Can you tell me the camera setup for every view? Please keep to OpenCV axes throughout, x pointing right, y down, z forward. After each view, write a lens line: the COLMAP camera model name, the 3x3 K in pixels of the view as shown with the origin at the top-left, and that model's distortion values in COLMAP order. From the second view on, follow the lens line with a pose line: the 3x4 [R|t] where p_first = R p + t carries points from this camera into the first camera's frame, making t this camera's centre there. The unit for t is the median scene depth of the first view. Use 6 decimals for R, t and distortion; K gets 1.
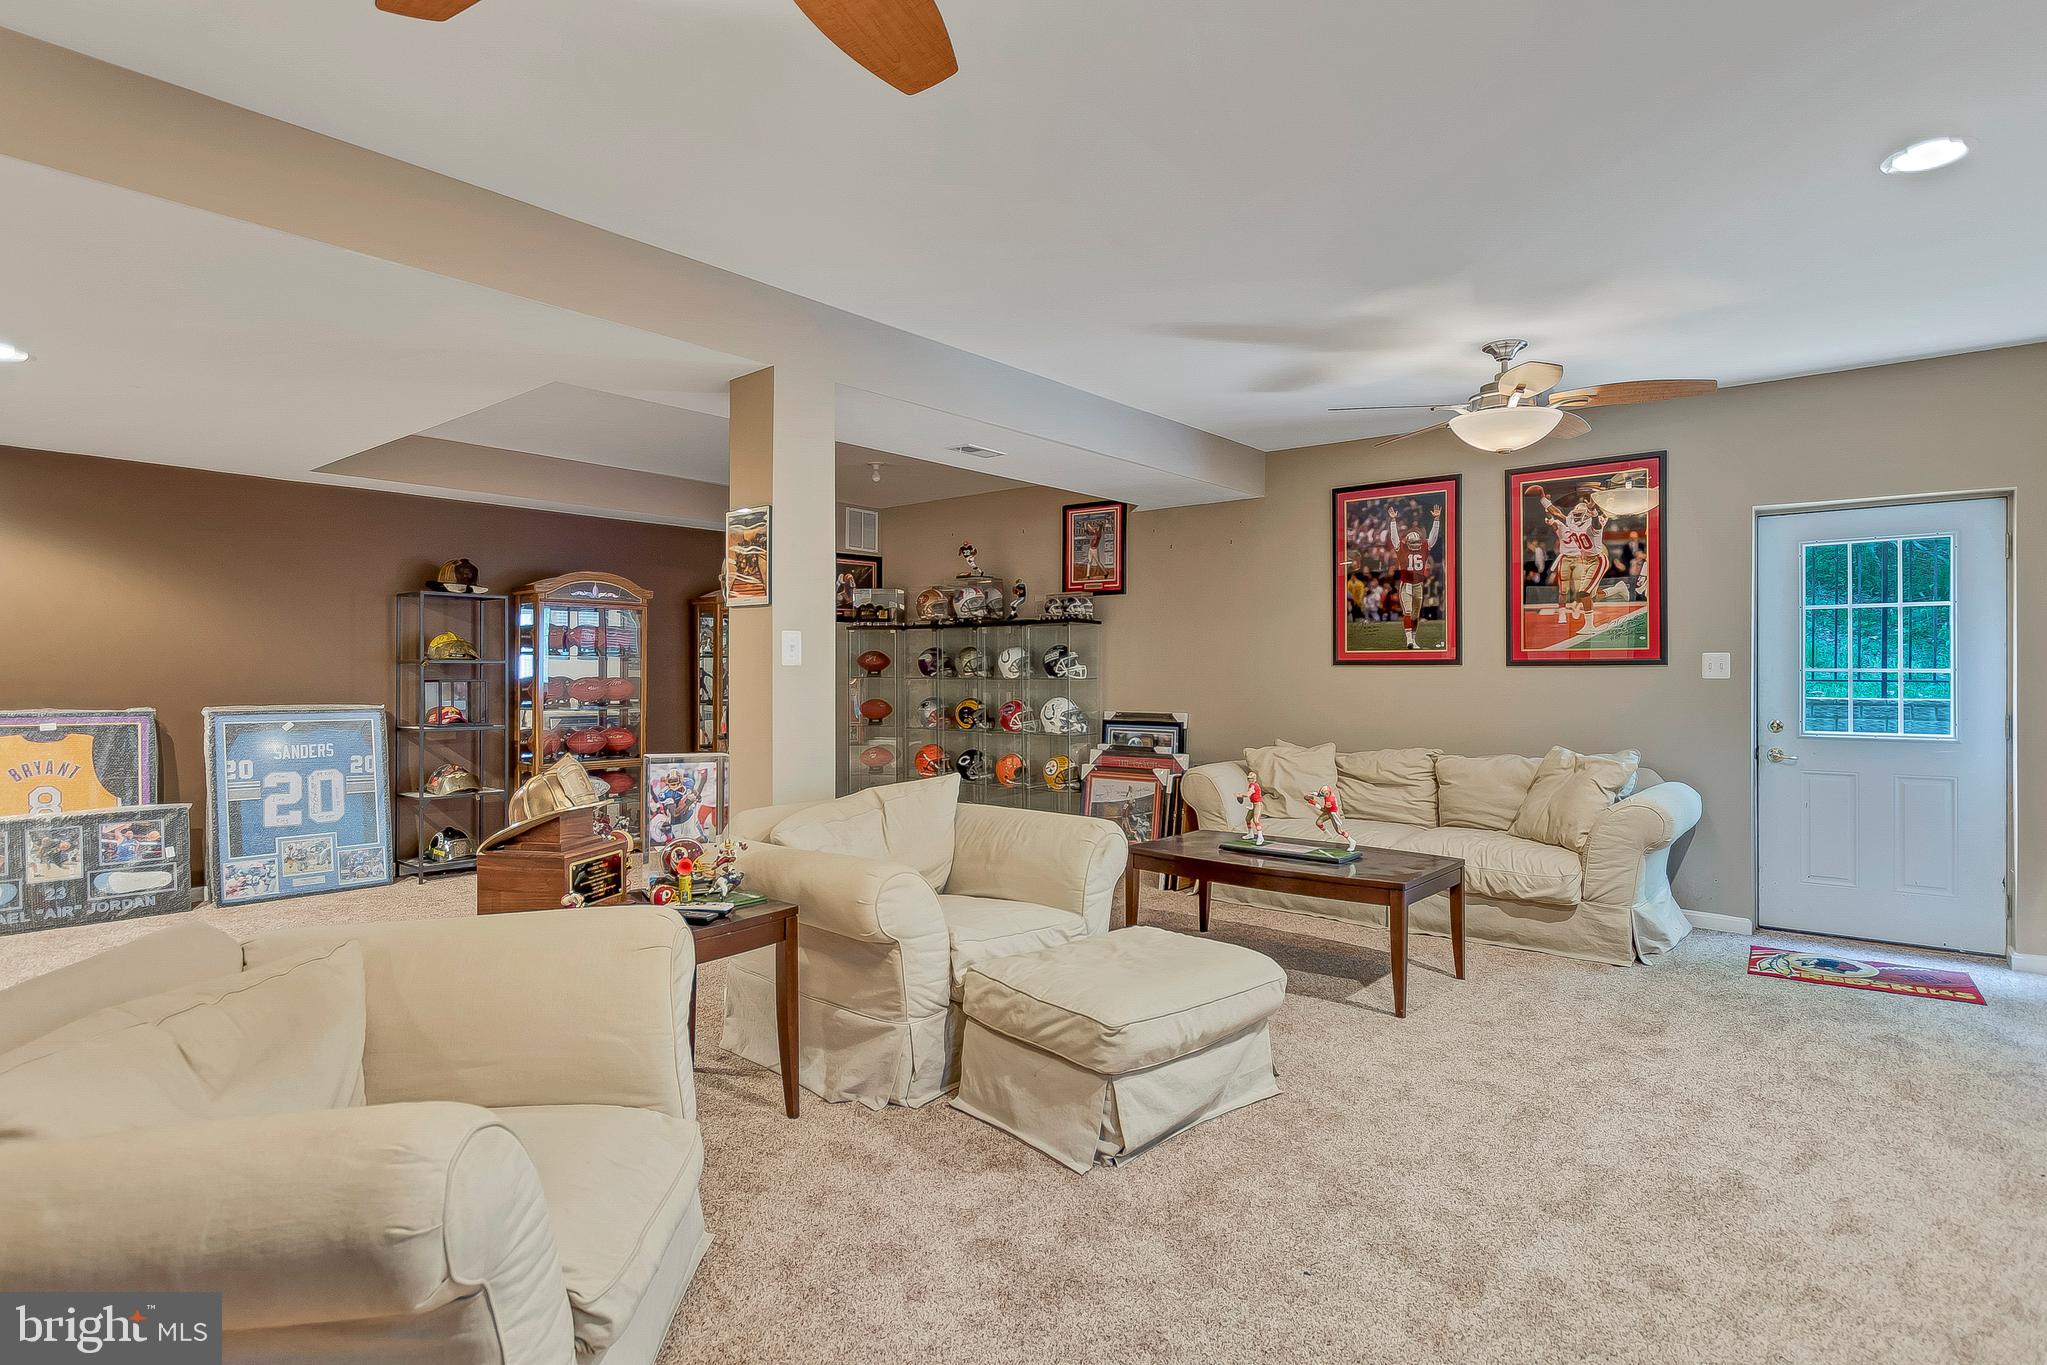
lens RADIAL K [[1023.7, 0, 1018.4], [0, 1023.7, 680.0], [0, 0, 1]] dist [-0.003890, 0.000291]
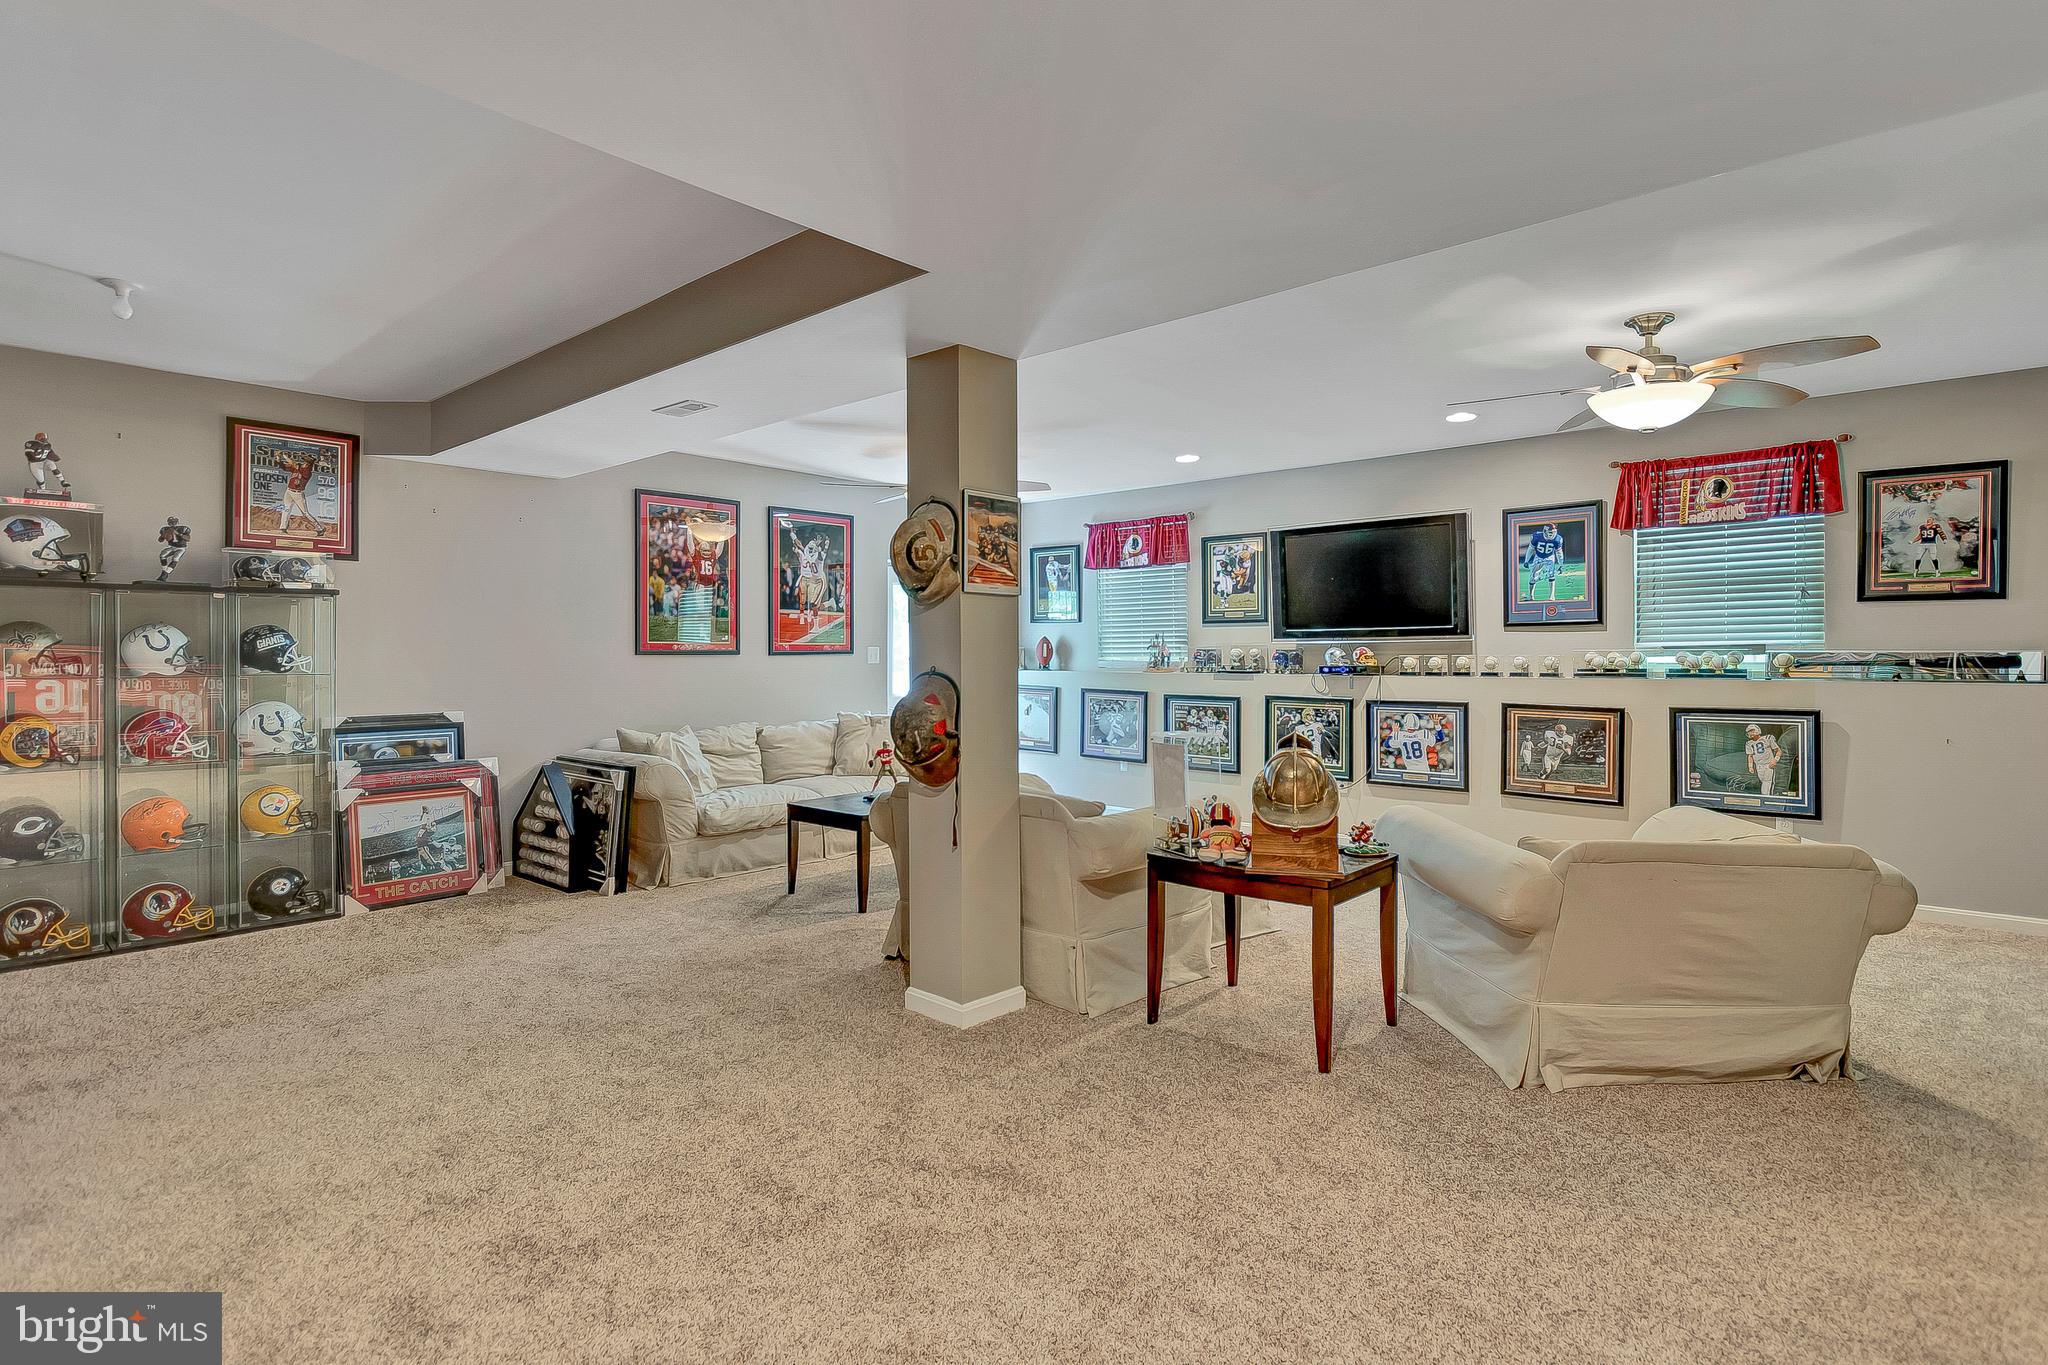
lens RADIAL K [[1024.2, 0, 1018.9], [0, 1024.2, 664.4], [0, 0, 1]] dist [-0.003890, 0.000291]
pose [[0.048582, -0.009173, 0.998777, -0.868090], [0.013712, 0.999870, 0.008517, -0.009604], [-0.998725, 0.013281, 0.048701, 0.654471]]
